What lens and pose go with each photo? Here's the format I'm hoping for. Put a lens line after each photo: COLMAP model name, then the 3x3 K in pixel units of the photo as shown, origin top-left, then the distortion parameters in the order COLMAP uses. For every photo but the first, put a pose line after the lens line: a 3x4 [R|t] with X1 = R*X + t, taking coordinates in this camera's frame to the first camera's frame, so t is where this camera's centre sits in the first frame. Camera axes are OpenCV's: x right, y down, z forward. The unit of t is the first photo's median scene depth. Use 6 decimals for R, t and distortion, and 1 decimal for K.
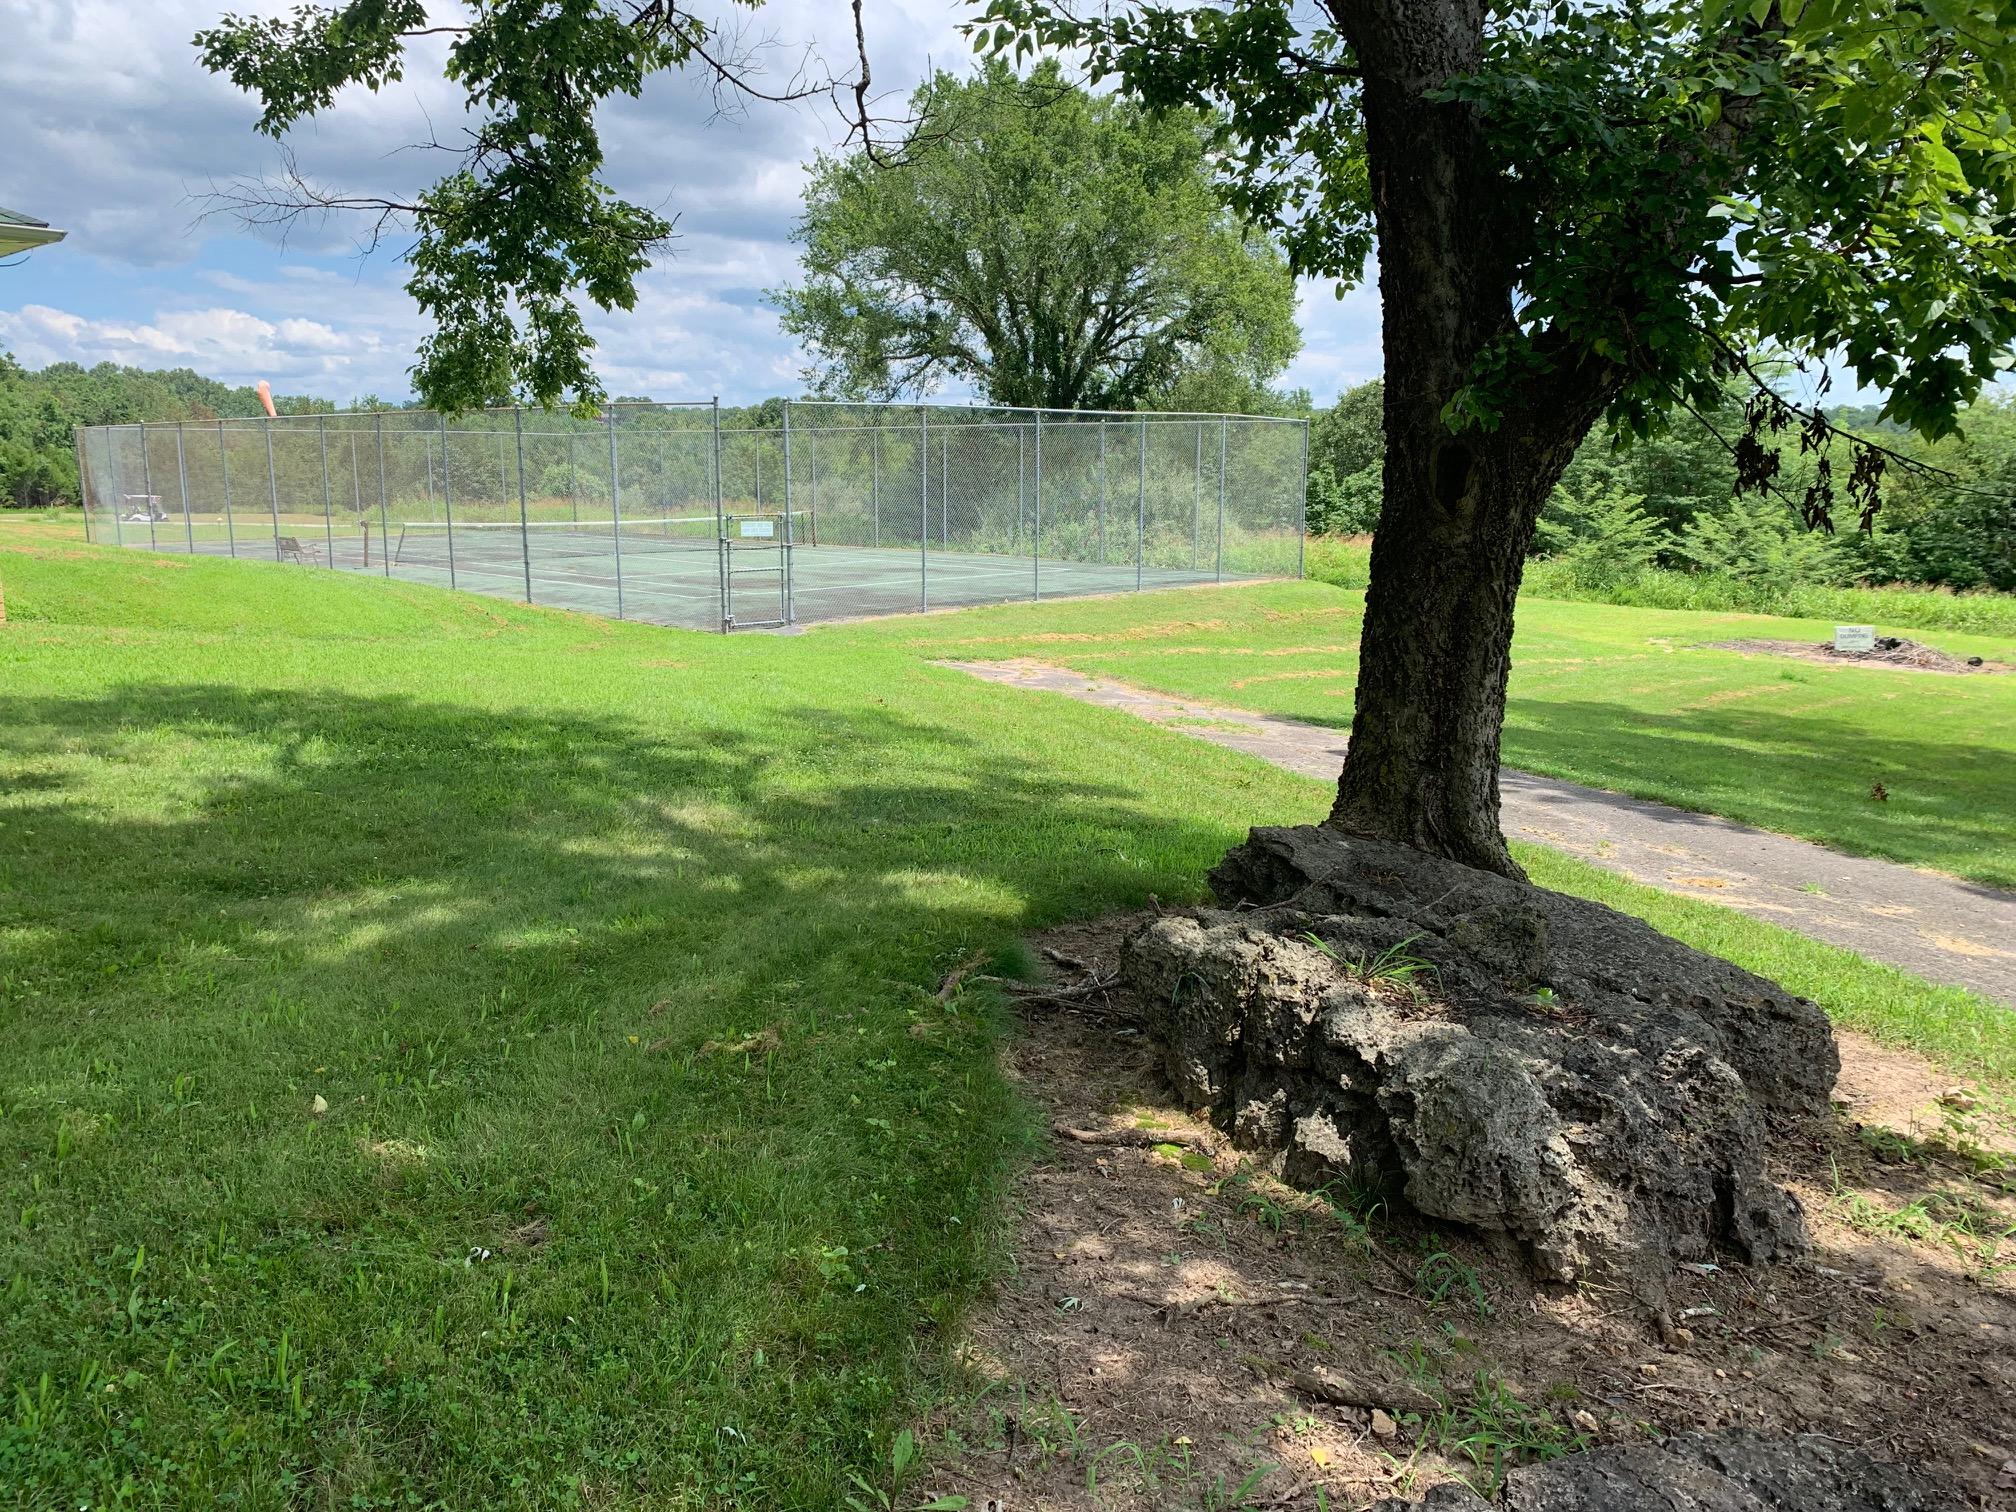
lens RADIAL K [[1537.0, 0, 1007.9], [0, 1537.0, 752.1], [0, 0, 1]] dist [0.040918, -0.041950]
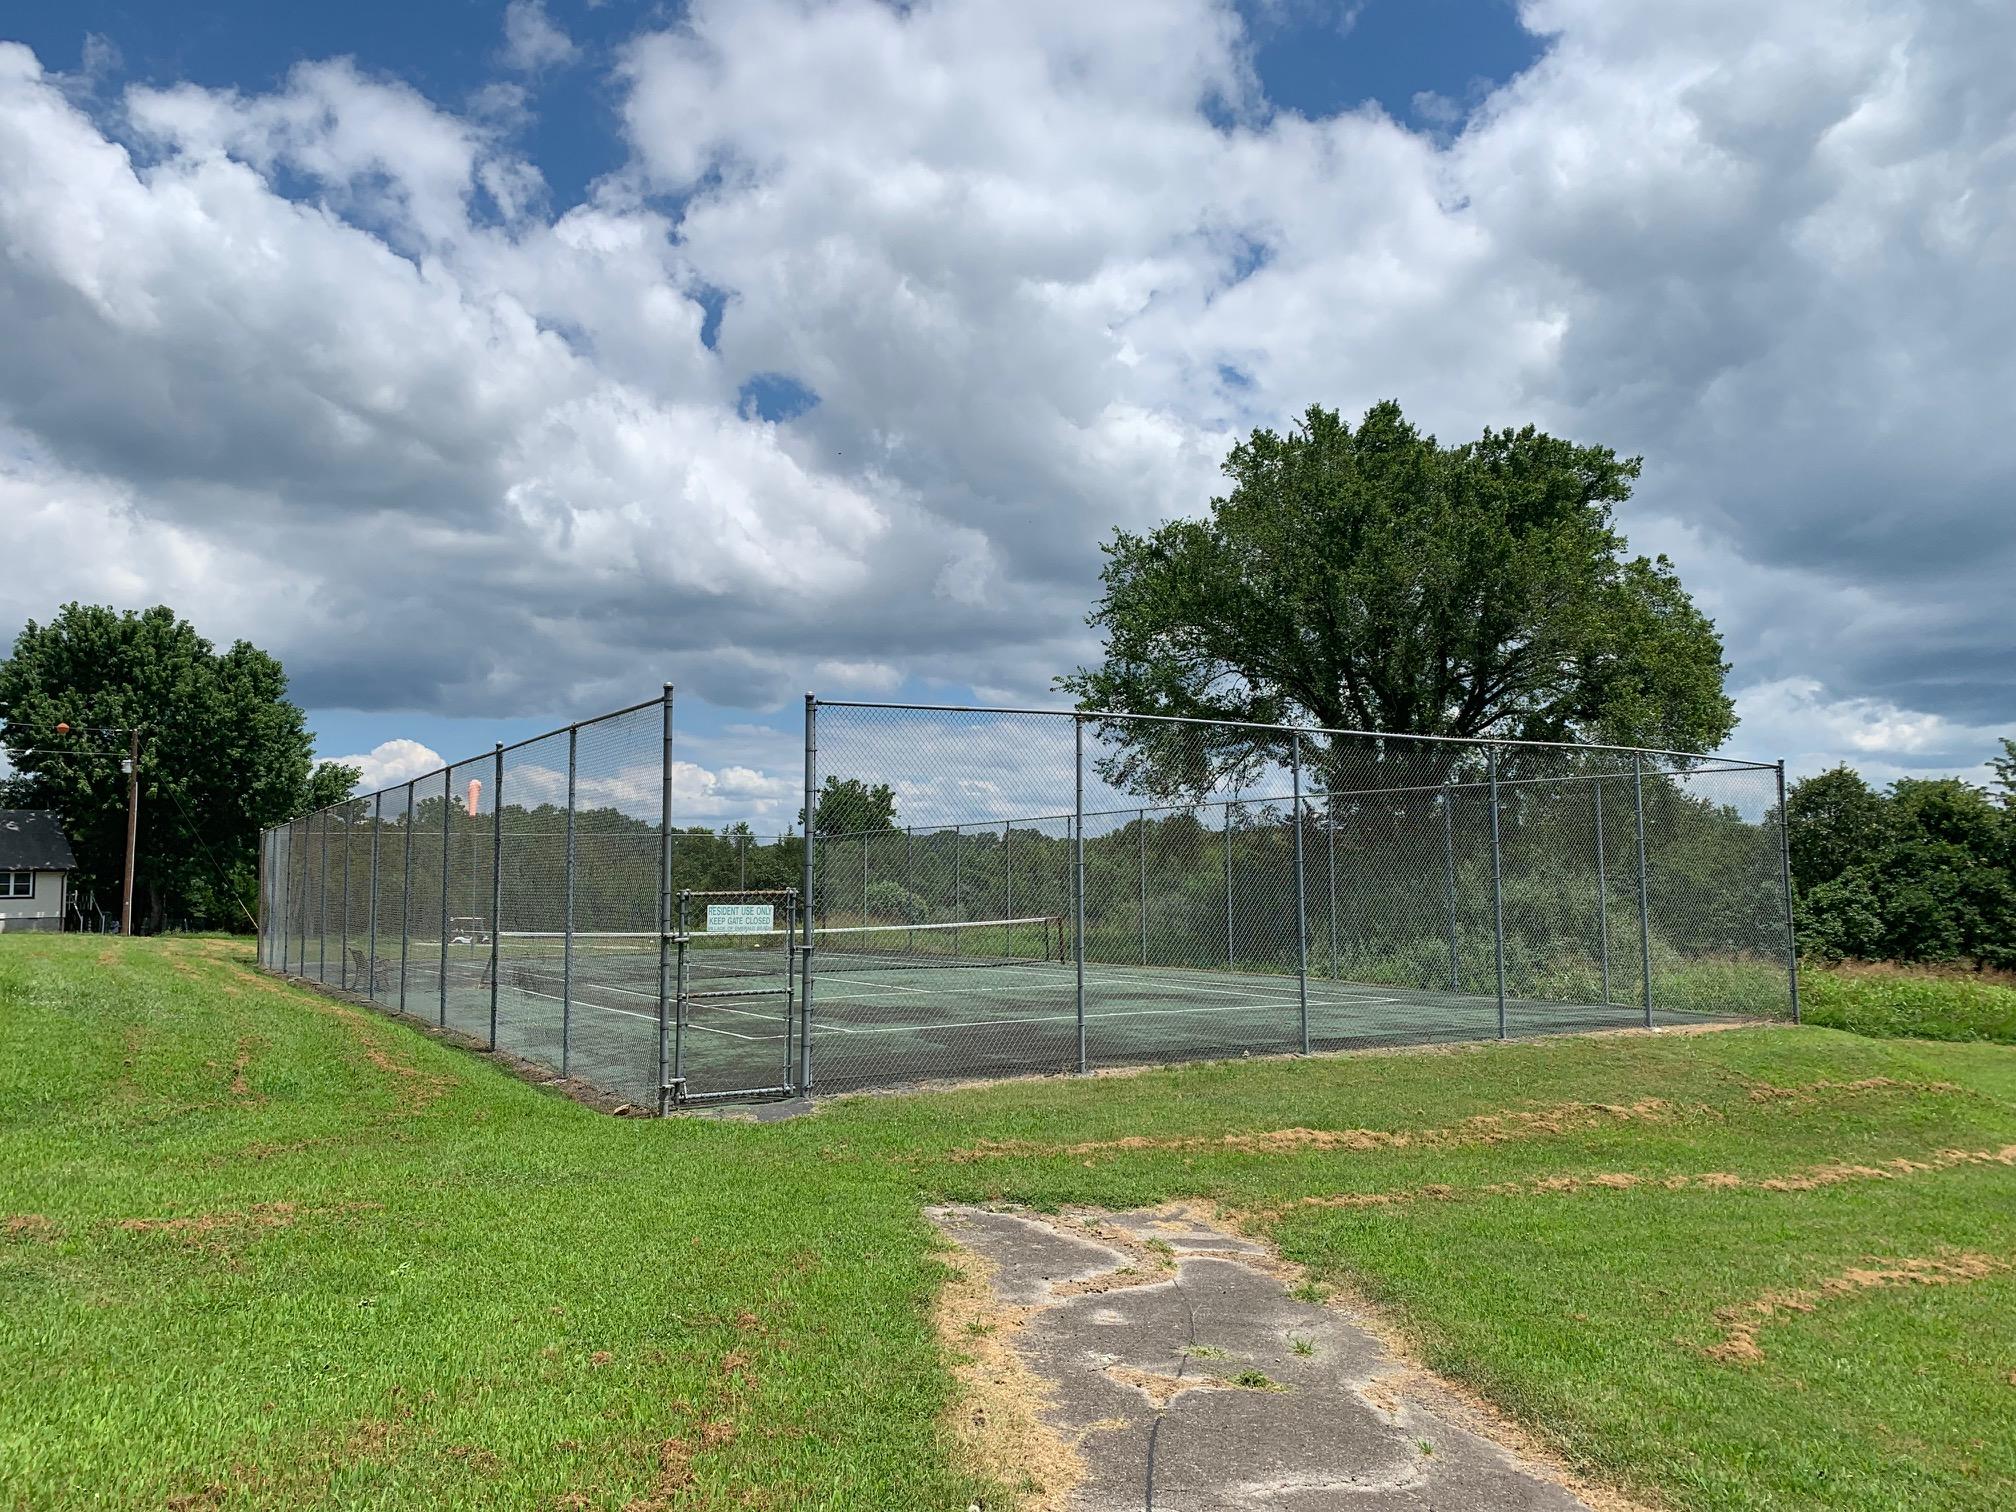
lens RADIAL K [[1537.0, 0, 959.6], [0, 1537.0, 748.2], [0, 0, 1]] dist [0.040918, -0.041950]
pose [[0.961975, -0.032533, -0.271195, 0.023805], [-0.043122, 0.962340, -0.268407, -0.021260], [0.269713, 0.269895, 0.924344, 0.177694]]
